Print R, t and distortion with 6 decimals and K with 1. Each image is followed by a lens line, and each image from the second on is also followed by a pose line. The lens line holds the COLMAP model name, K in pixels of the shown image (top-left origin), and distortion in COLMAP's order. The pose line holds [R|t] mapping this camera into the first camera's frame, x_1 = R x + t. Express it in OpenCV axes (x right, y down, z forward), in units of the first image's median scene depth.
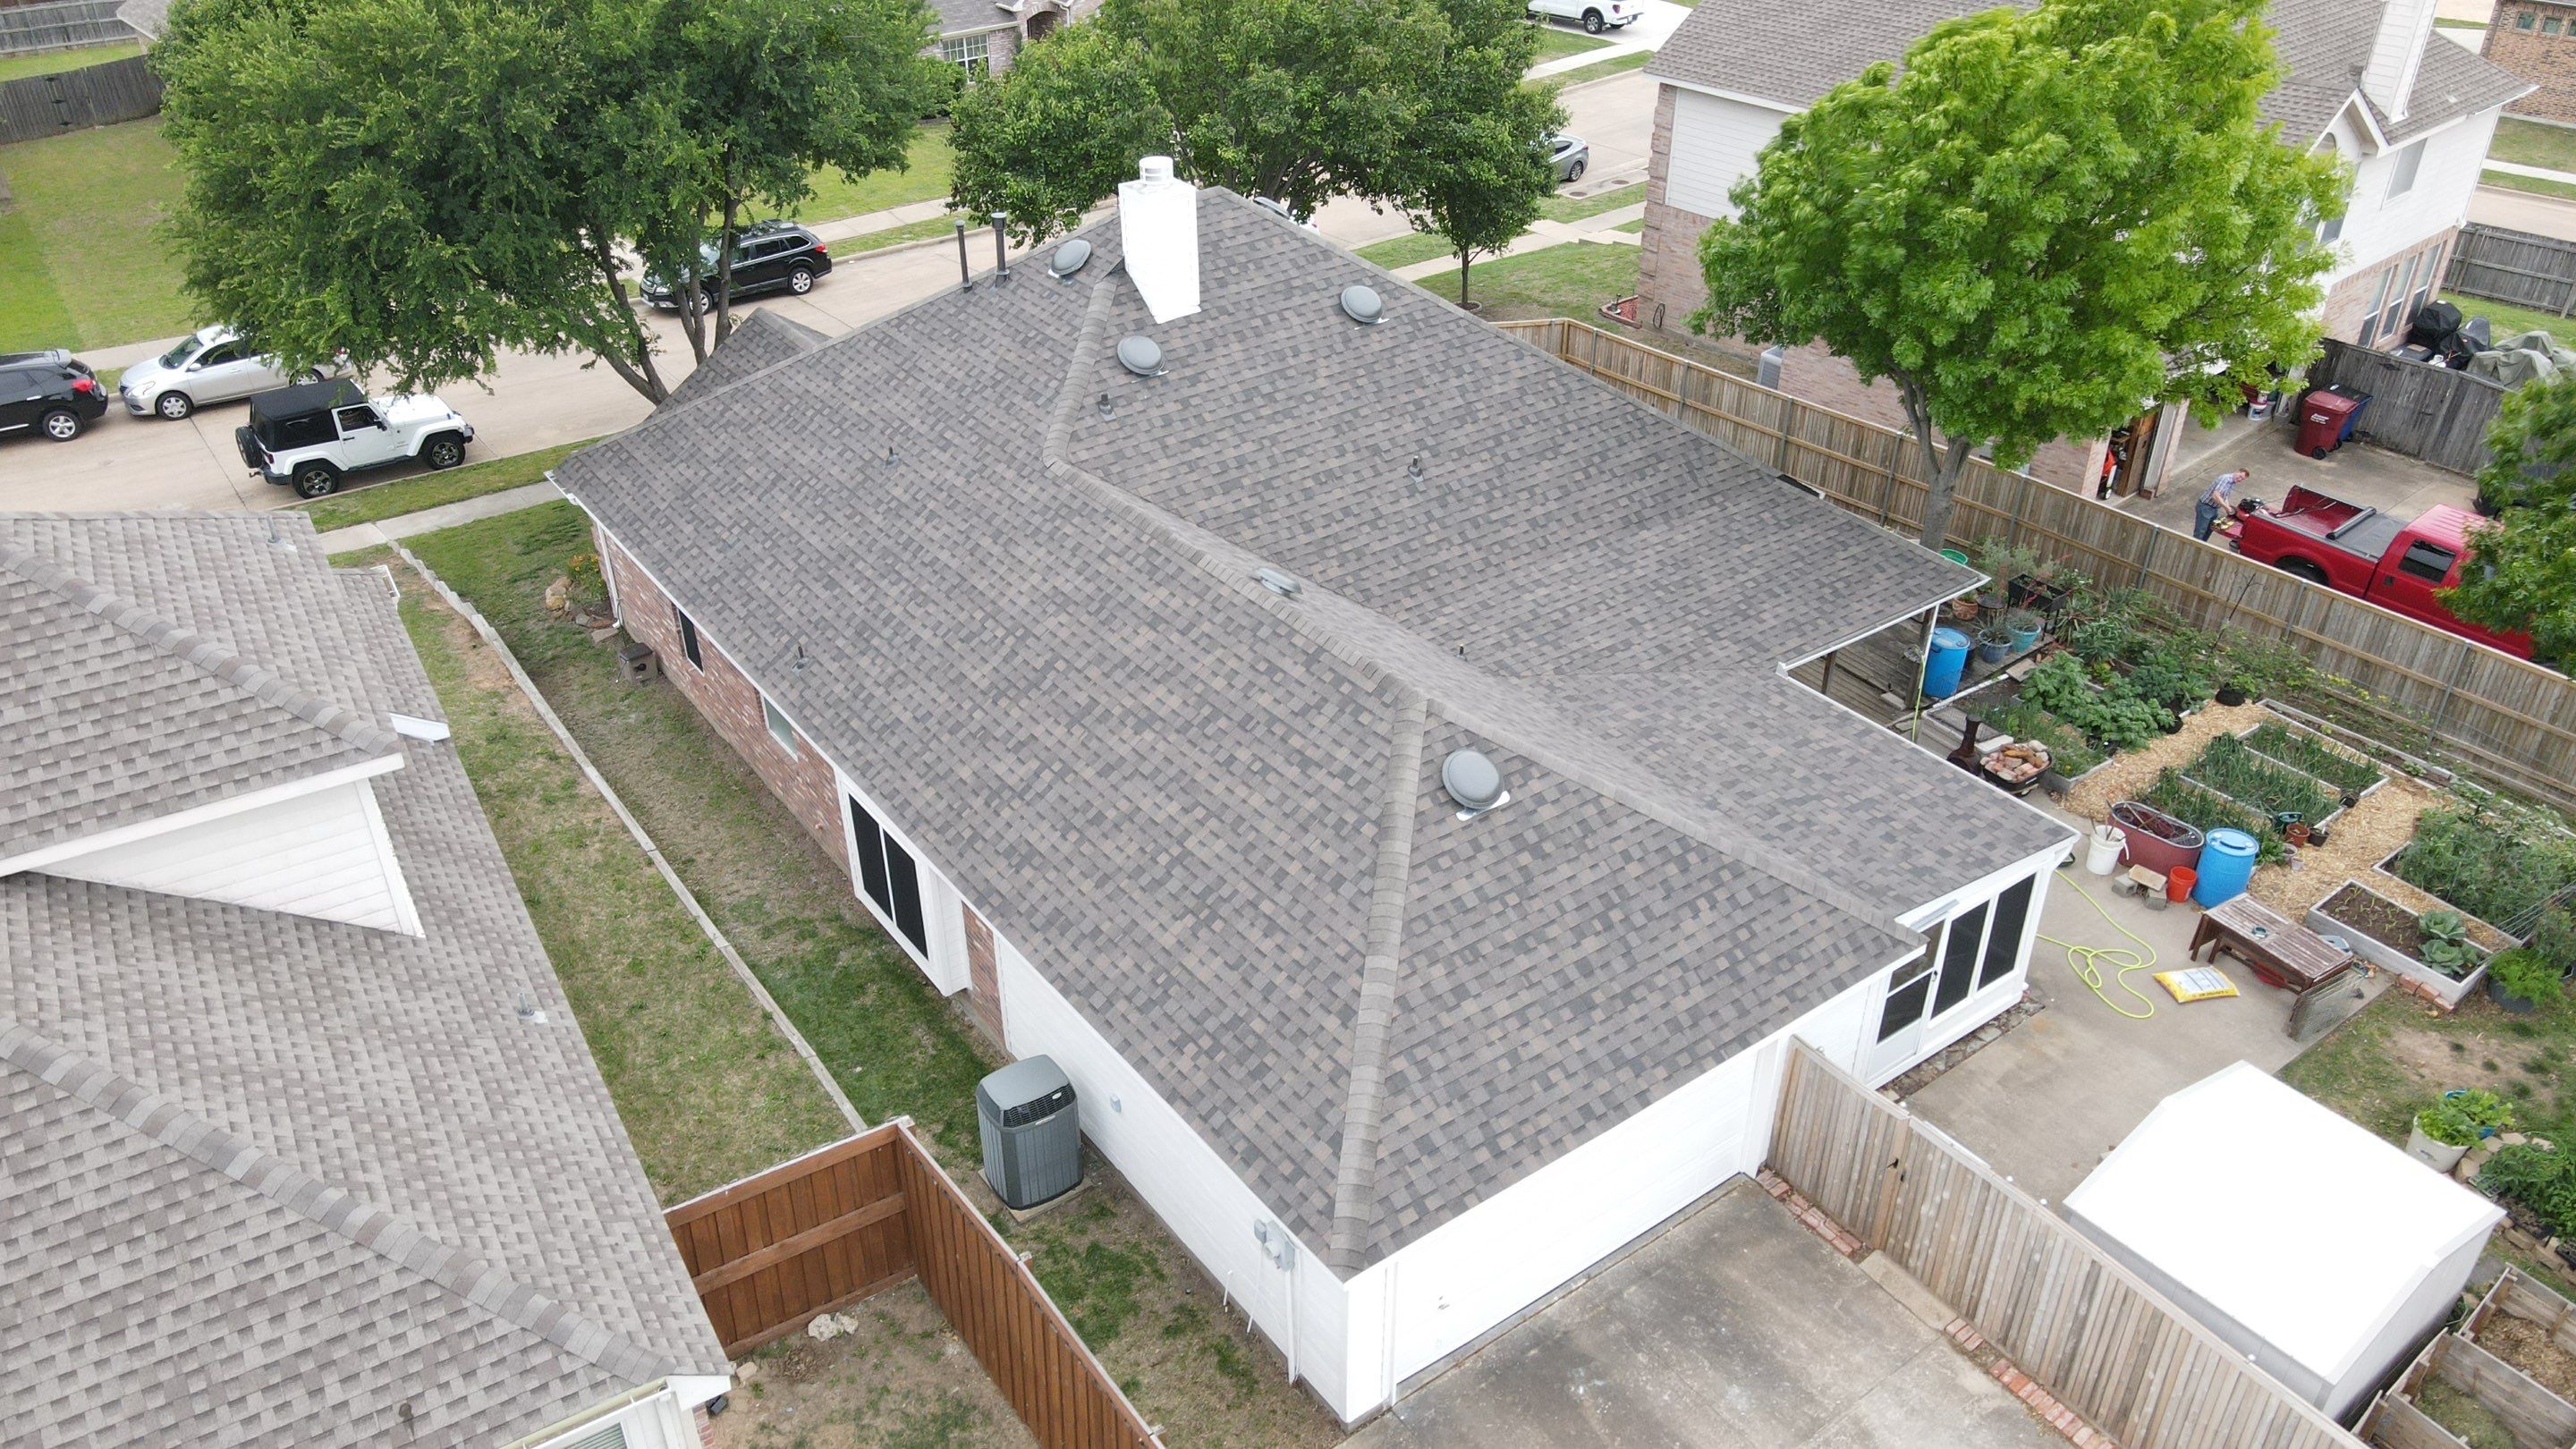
lens RADIAL K [[1912.6, 0, 1290.2], [0, 1912.6, 719.2], [0, 0, 1]] dist [0.037973, -0.002566]
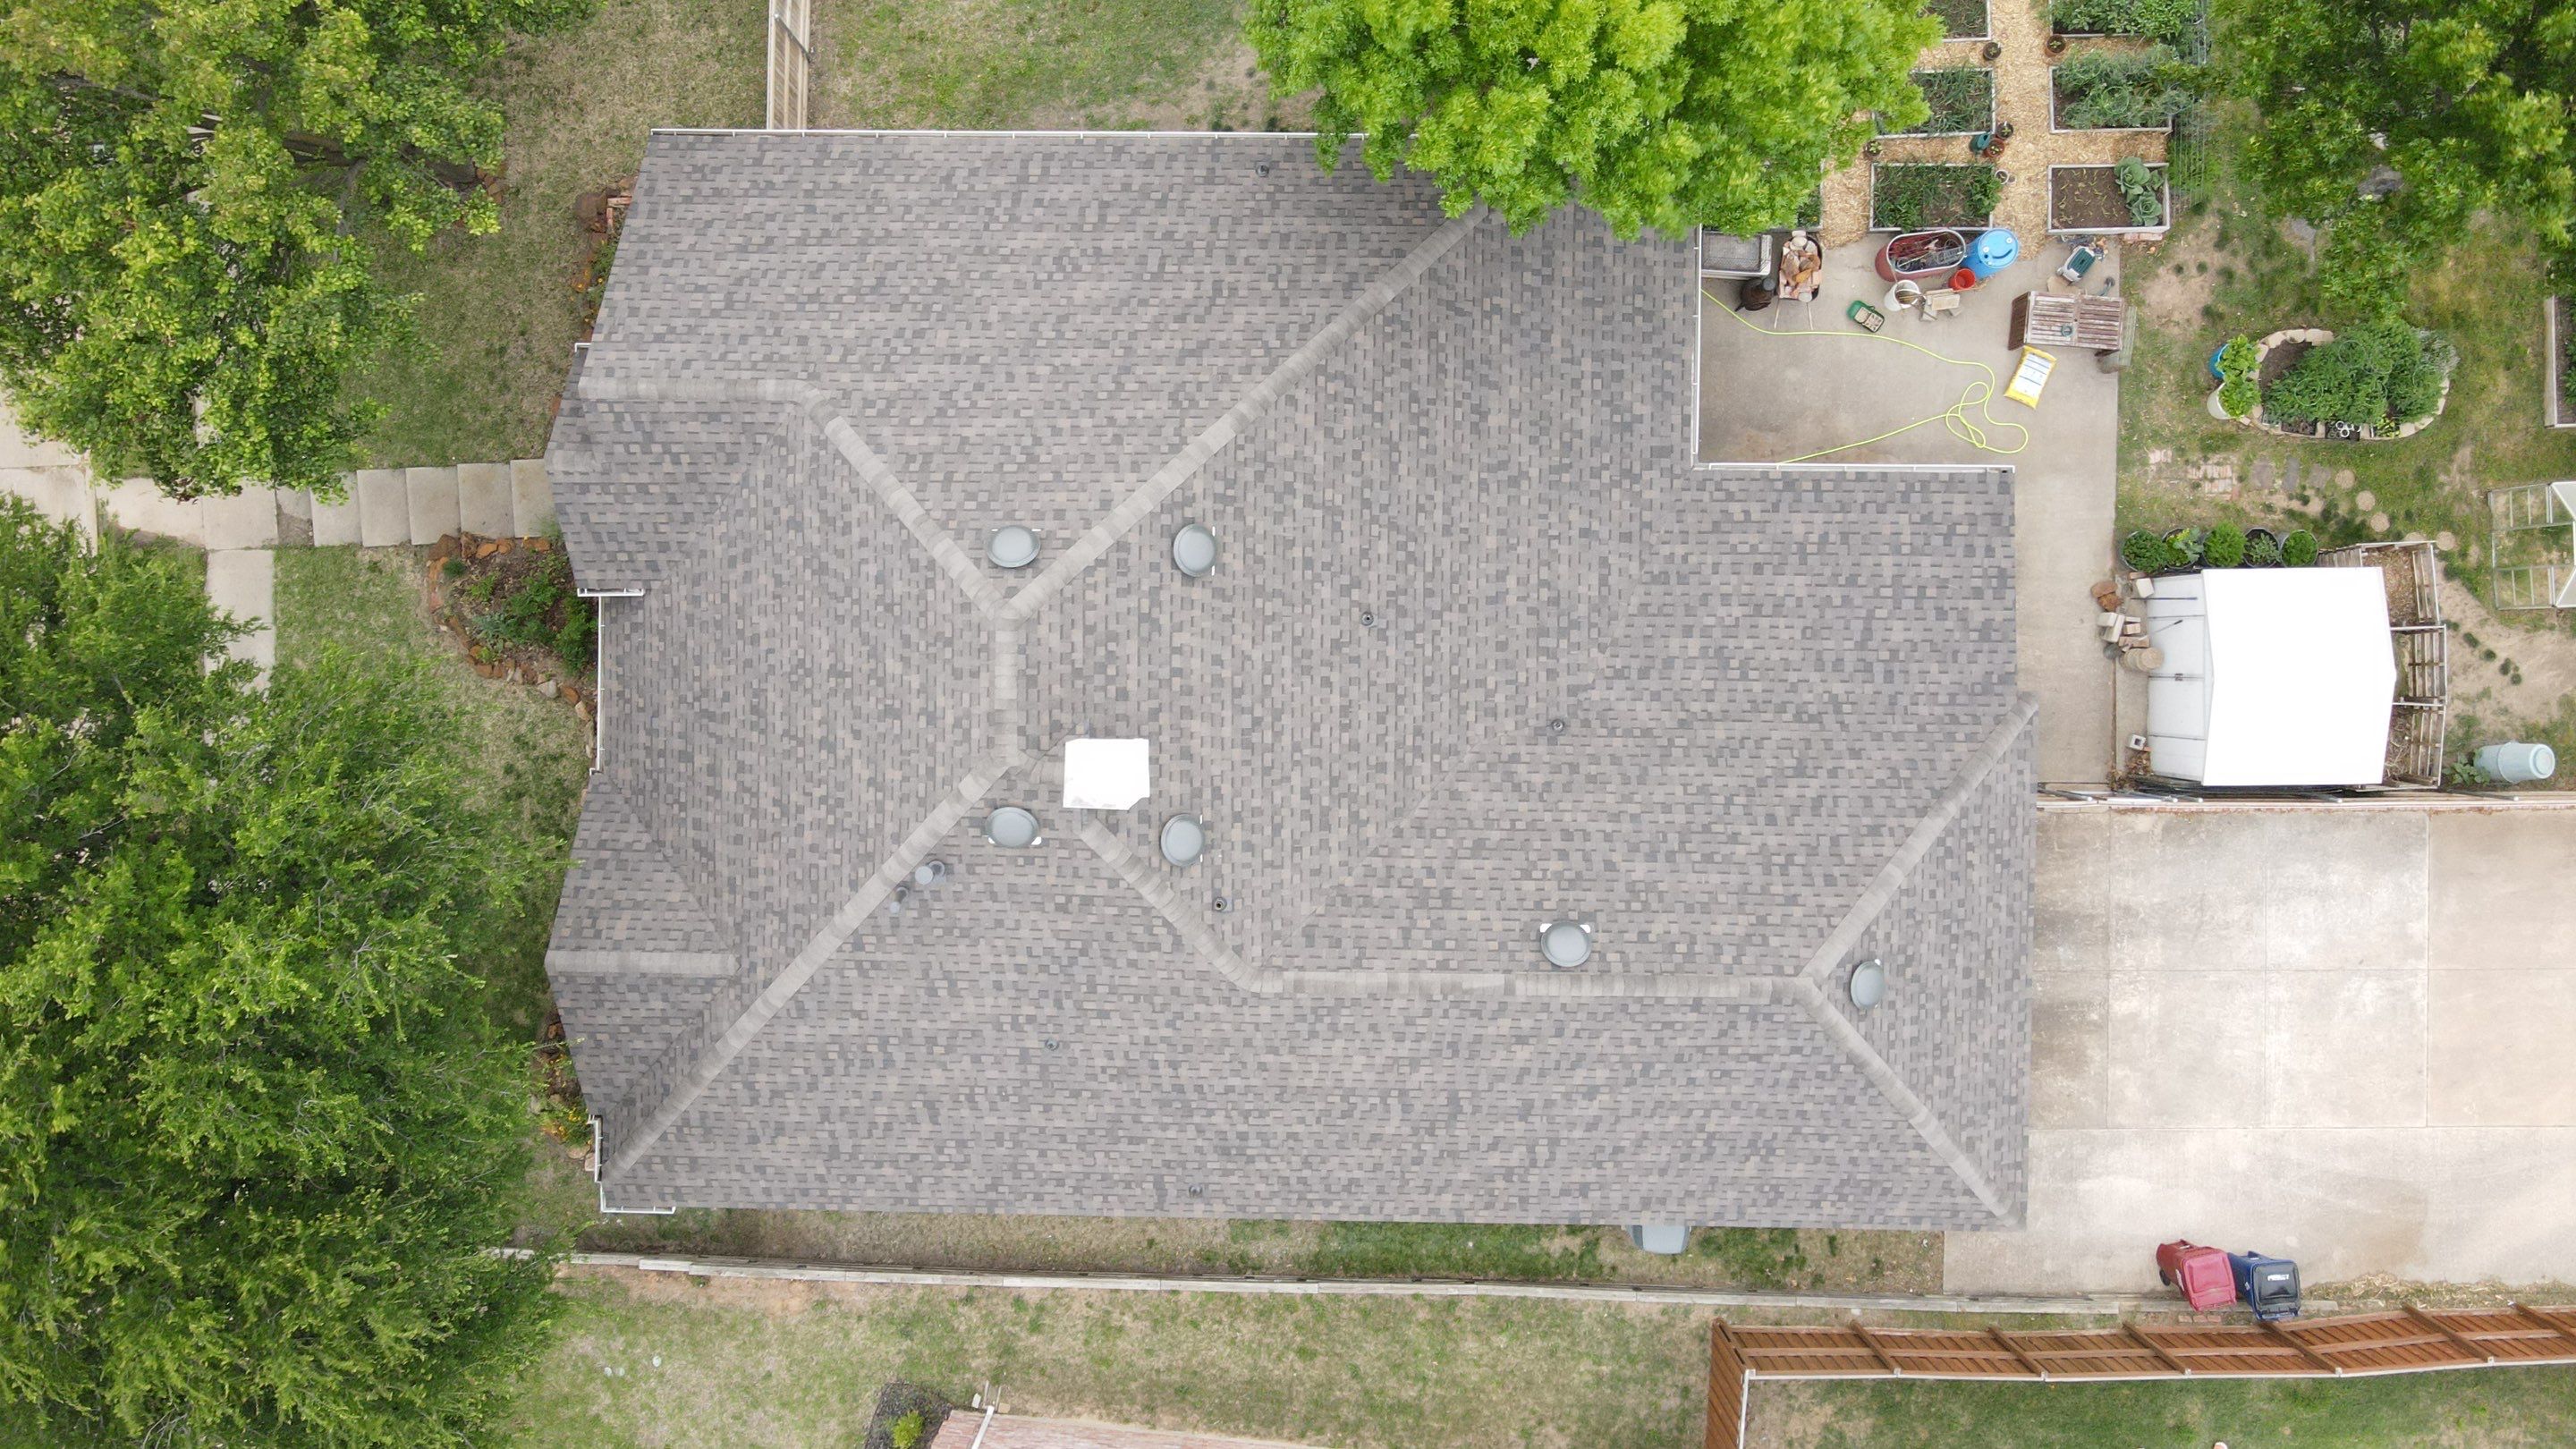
lens RADIAL K [[1912.6, 0, 1286.5], [0, 1912.6, 725.6], [0, 0, 1]] dist [0.037973, -0.002566]
pose [[0.602791, -0.797306, -0.030768, 0.030949], [0.427147, 0.289888, 0.856452, -1.125581], [-0.673935, -0.529404, 0.515309, 0.571834]]
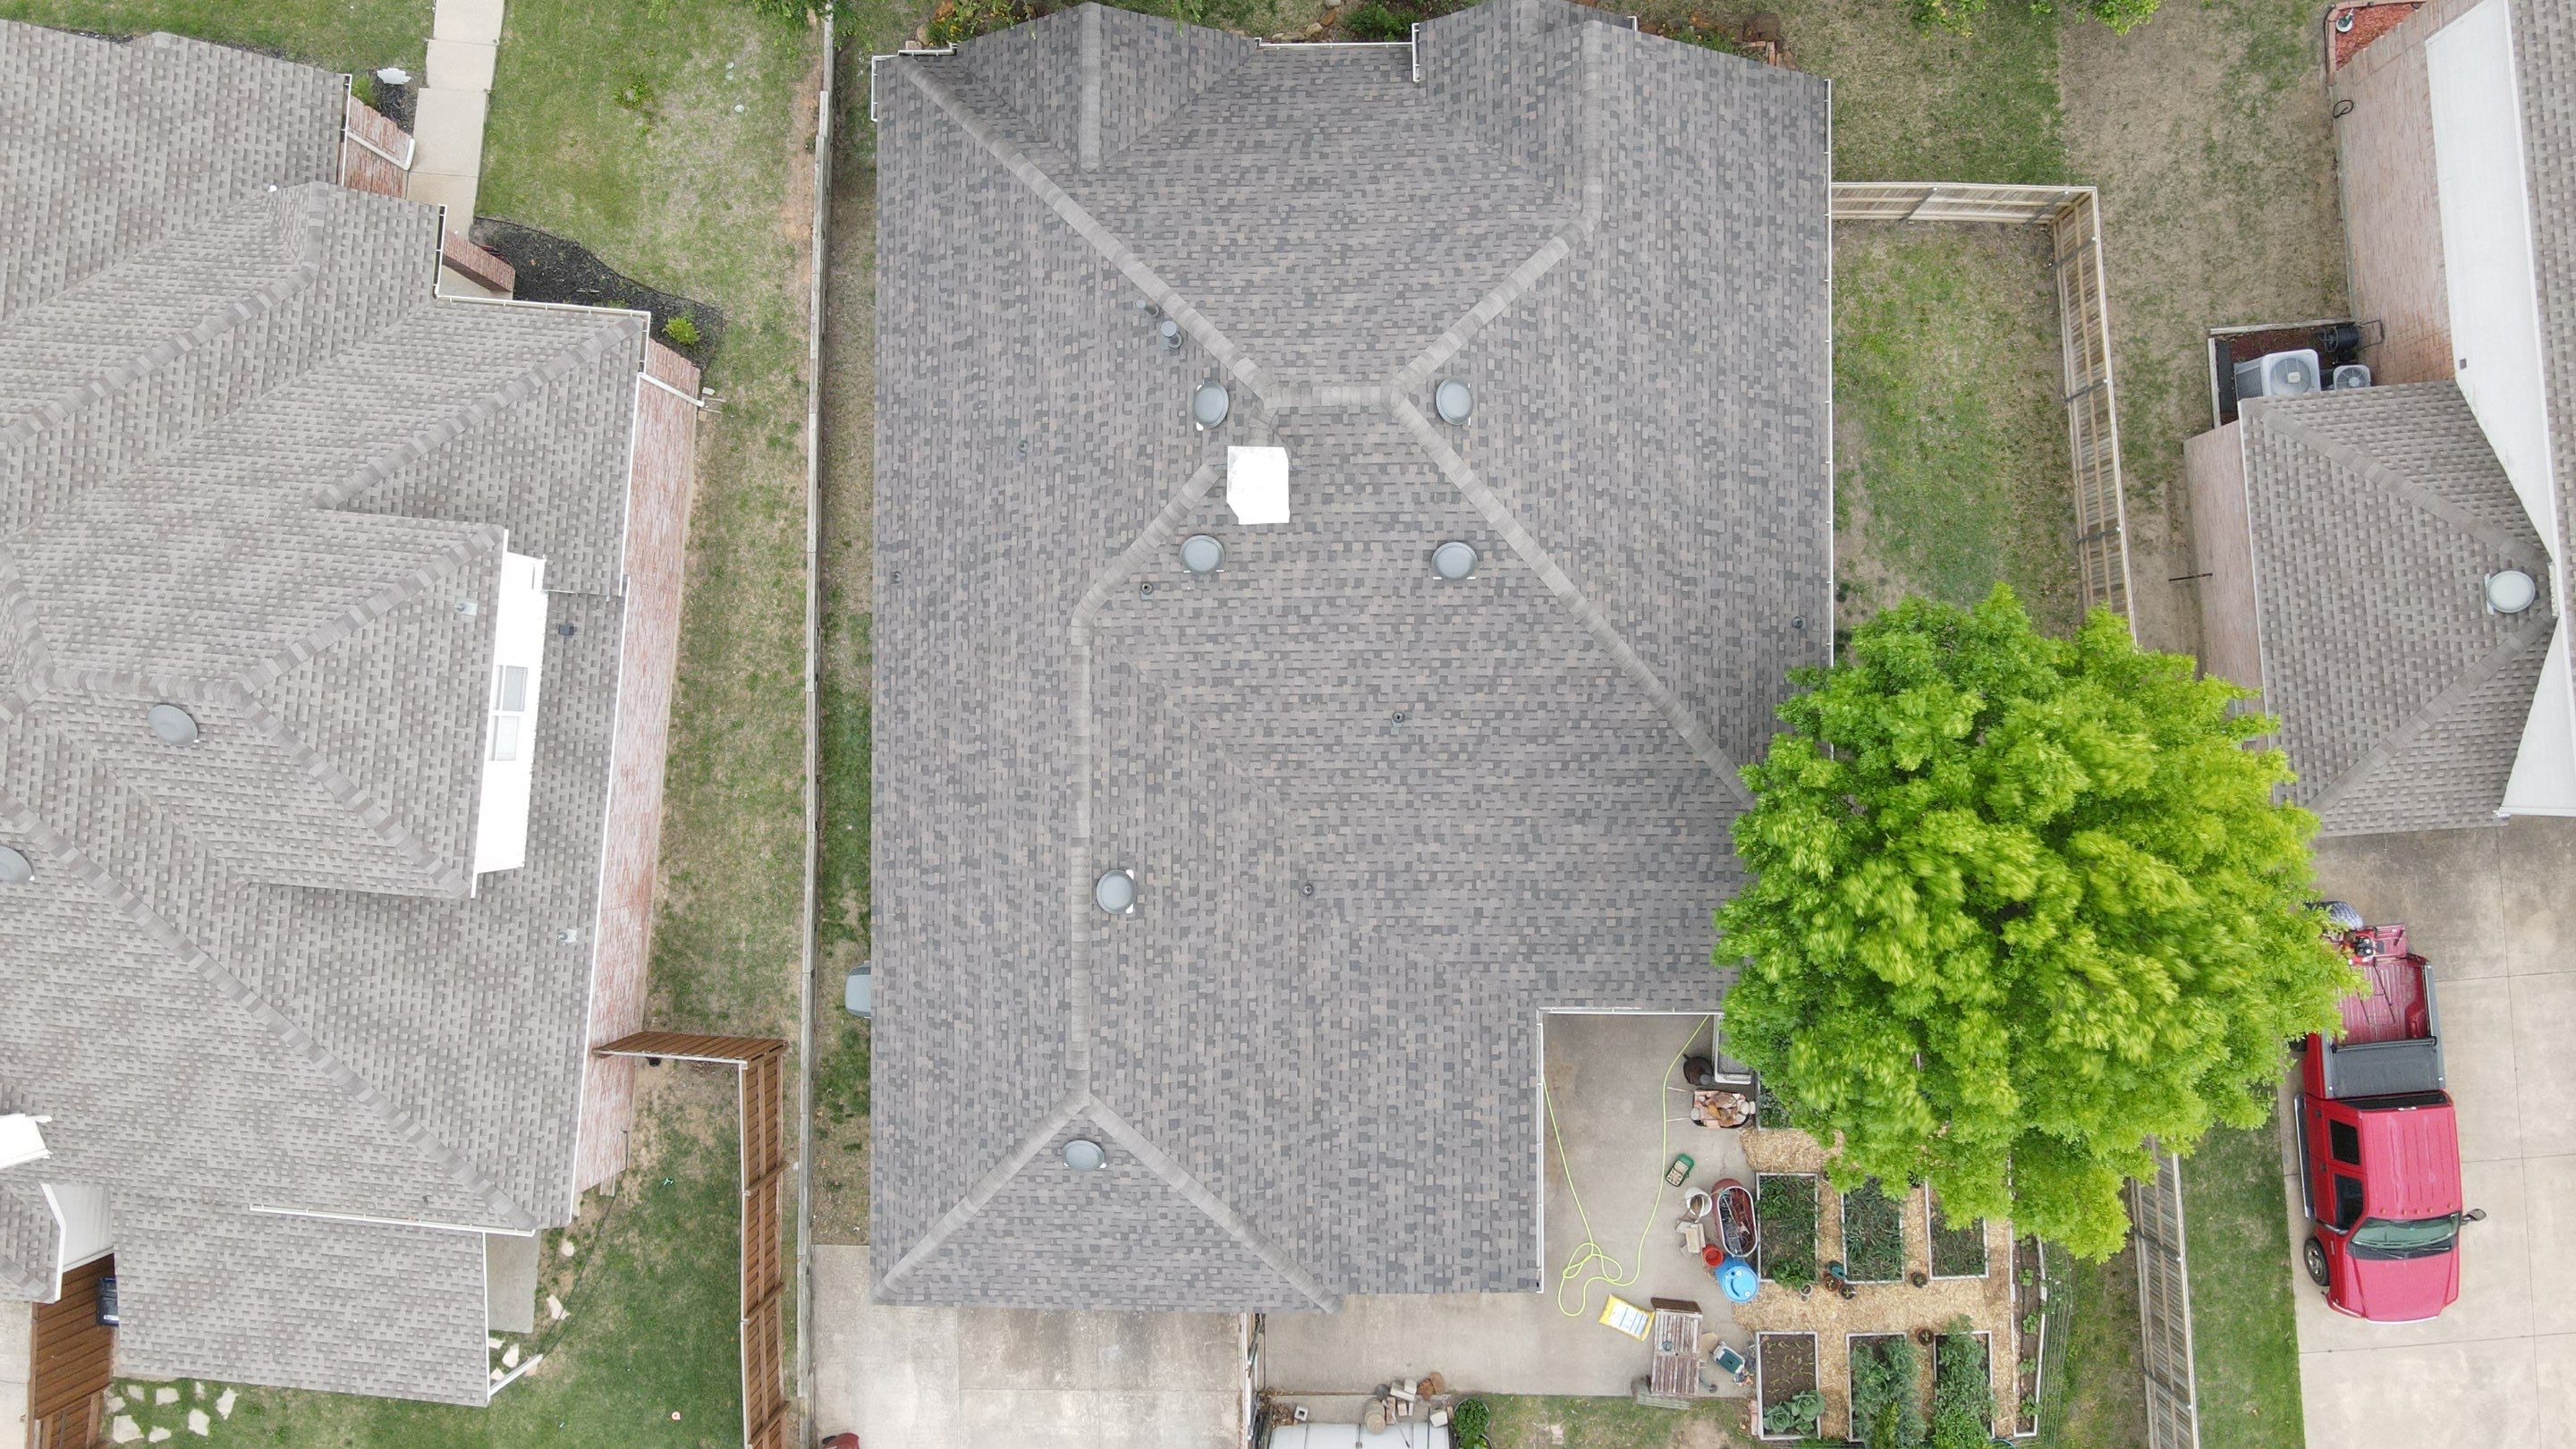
lens RADIAL K [[1912.6, 0, 1276.3], [0, 1912.6, 723.7], [0, 0, 1]] dist [0.037973, -0.002566]
pose [[0.802899, 0.593527, -0.055484, 0.083467], [-0.259707, 0.432056, 0.863643, -1.244640], [0.536568, -0.679009, 0.501041, 0.462719]]
